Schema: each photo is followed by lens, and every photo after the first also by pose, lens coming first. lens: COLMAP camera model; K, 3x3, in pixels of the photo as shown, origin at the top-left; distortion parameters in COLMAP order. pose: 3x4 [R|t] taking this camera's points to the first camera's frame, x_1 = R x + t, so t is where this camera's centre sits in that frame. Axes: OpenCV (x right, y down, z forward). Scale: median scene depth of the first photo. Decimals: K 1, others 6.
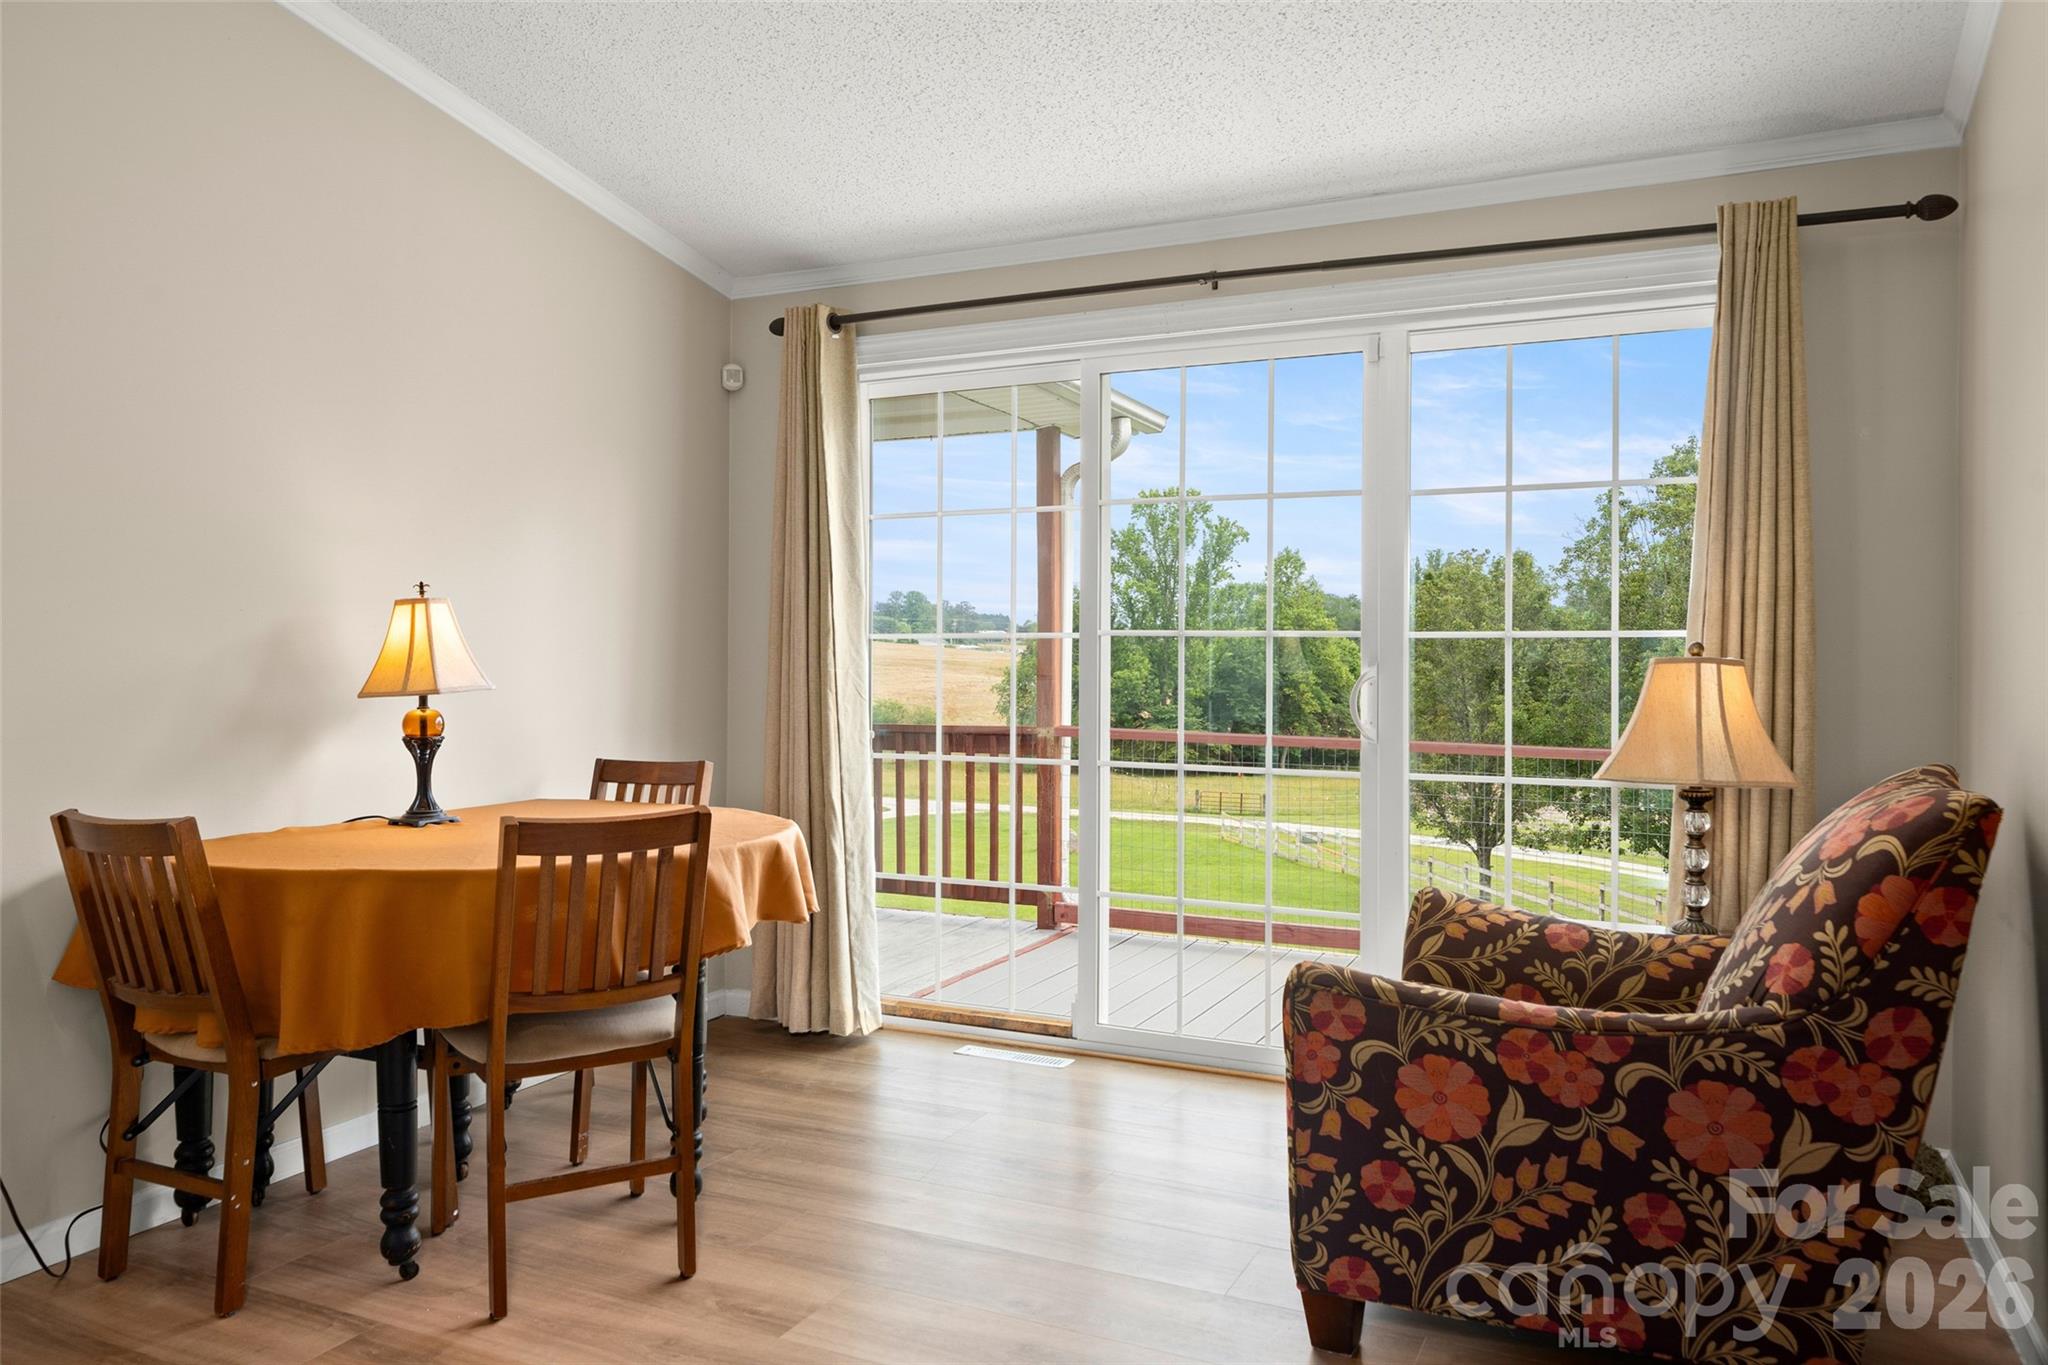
lens RADIAL K [[1401.1, 0, 1019.2], [0, 1401.1, 672.3], [0, 0, 1]] dist [-0.017394, 0.000796]
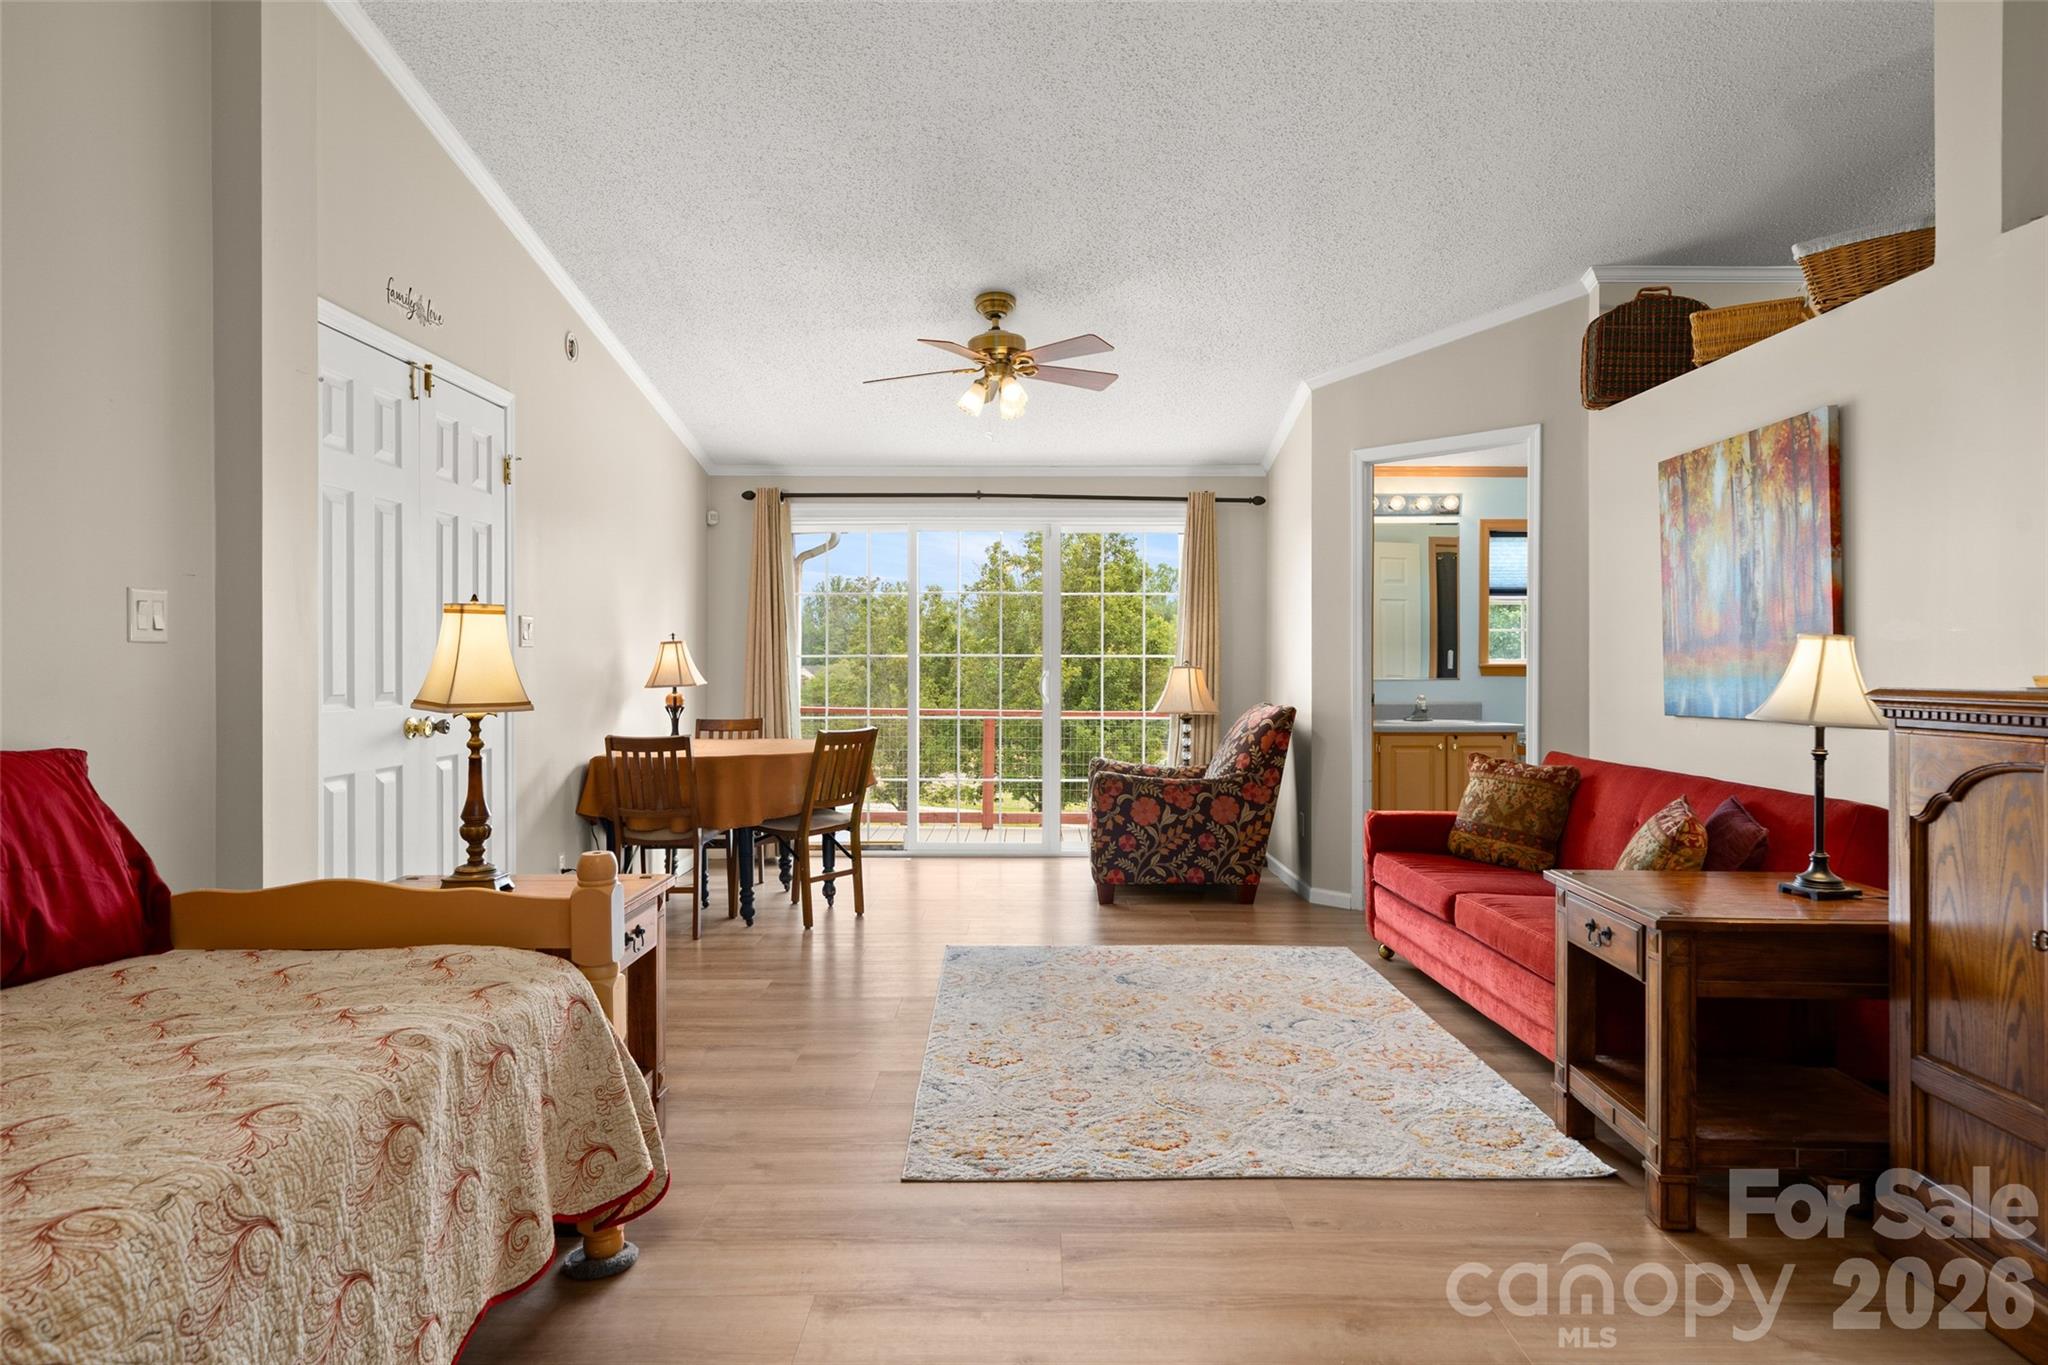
lens RADIAL K [[1202.0, 0, 1025.2], [0, 1202.0, 676.0], [0, 0, 1]] dist [-0.054296, -0.000561]
pose [[0.896045, -0.006805, 0.443912, -1.098437], [0.006341, 0.999977, 0.002529, -0.001691], [-0.443919, 0.000548, 0.896067, -1.244097]]
